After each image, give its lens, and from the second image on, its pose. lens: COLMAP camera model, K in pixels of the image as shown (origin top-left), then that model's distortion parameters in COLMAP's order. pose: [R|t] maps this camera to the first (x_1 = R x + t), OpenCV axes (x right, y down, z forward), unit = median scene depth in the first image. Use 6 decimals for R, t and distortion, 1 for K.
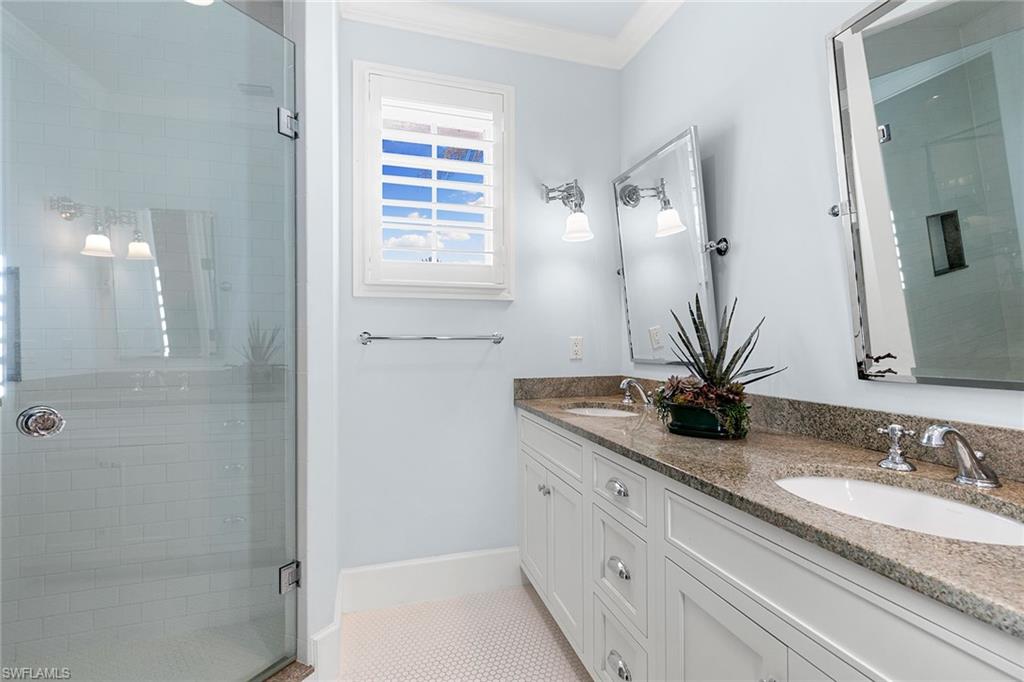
lens RADIAL K [[458.7, 0, 511.1], [0, 458.7, 343.0], [0, 0, 1]] dist [0.004697, -0.000088]
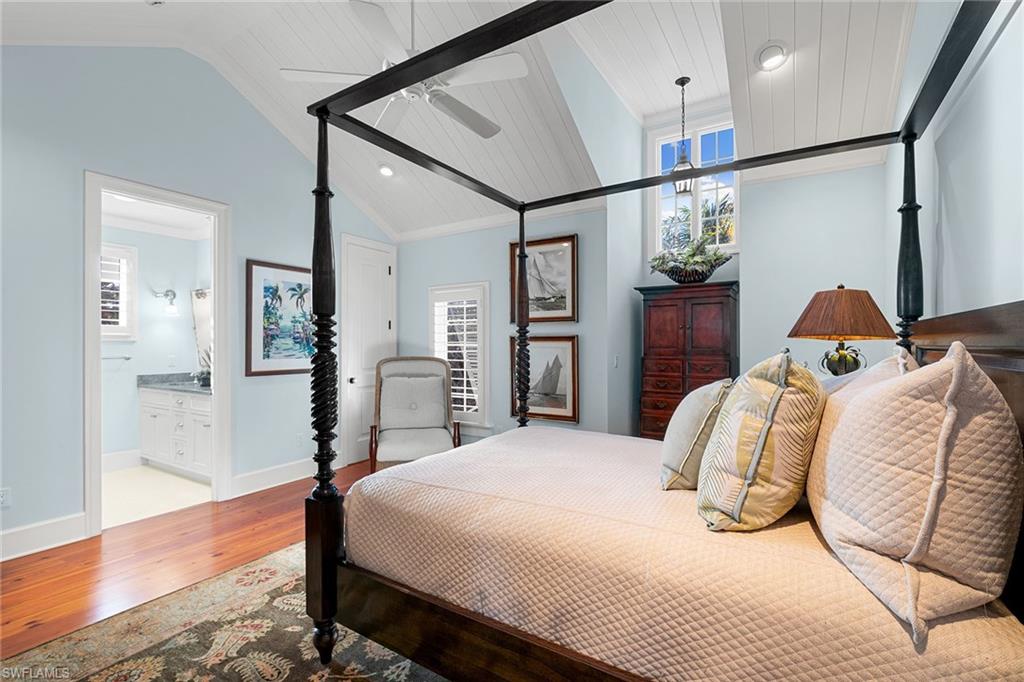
lens RADIAL K [[458.7, 0, 511.1], [0, 458.7, 343.0], [0, 0, 1]] dist [0.004697, -0.000088]
pose [[0.747179, -0.003357, 0.664614, -0.123244], [0.004263, 0.999991, 0.000258, -0.075395], [-0.664609, 0.002640, 0.747187, -1.927659]]
